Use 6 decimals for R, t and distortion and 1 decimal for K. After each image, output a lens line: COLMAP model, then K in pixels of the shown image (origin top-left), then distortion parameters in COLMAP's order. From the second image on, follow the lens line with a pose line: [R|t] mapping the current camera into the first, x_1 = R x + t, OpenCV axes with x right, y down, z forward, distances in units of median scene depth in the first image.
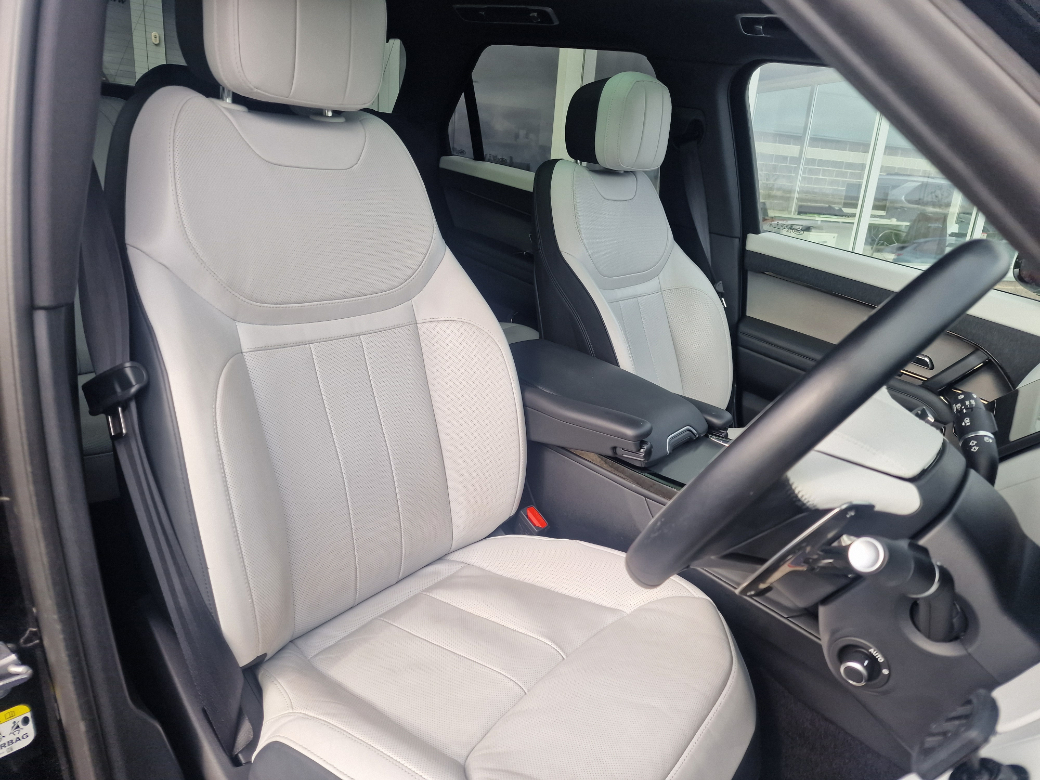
lens RADIAL K [[678.6, 0, 513.4], [0, 678.6, 391.1], [0, 0, 1]] dist [0.090200, -0.000365]
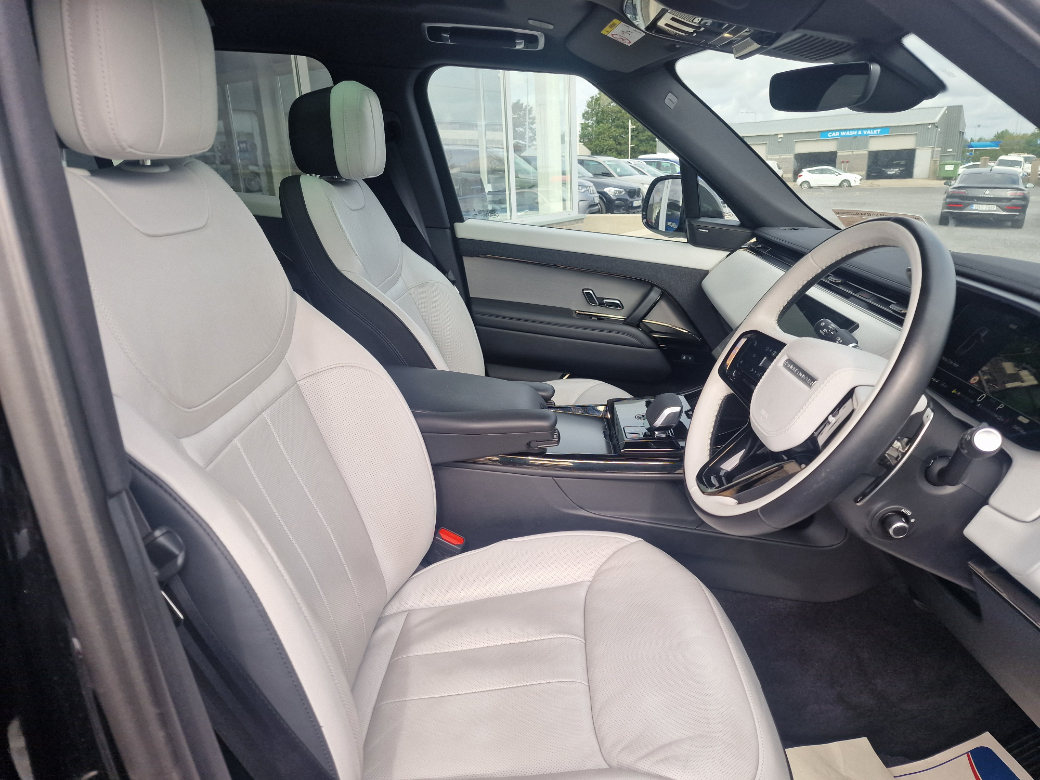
lens RADIAL K [[678.6, 0, 513.4], [0, 678.6, 391.1], [0, 0, 1]] dist [0.090200, -0.000365]
pose [[0.818391, -0.283106, 0.500087, -0.331526], [0.273899, 0.957189, 0.093643, -0.087416], [-0.505188, 0.060337, 0.860897, 0.081400]]
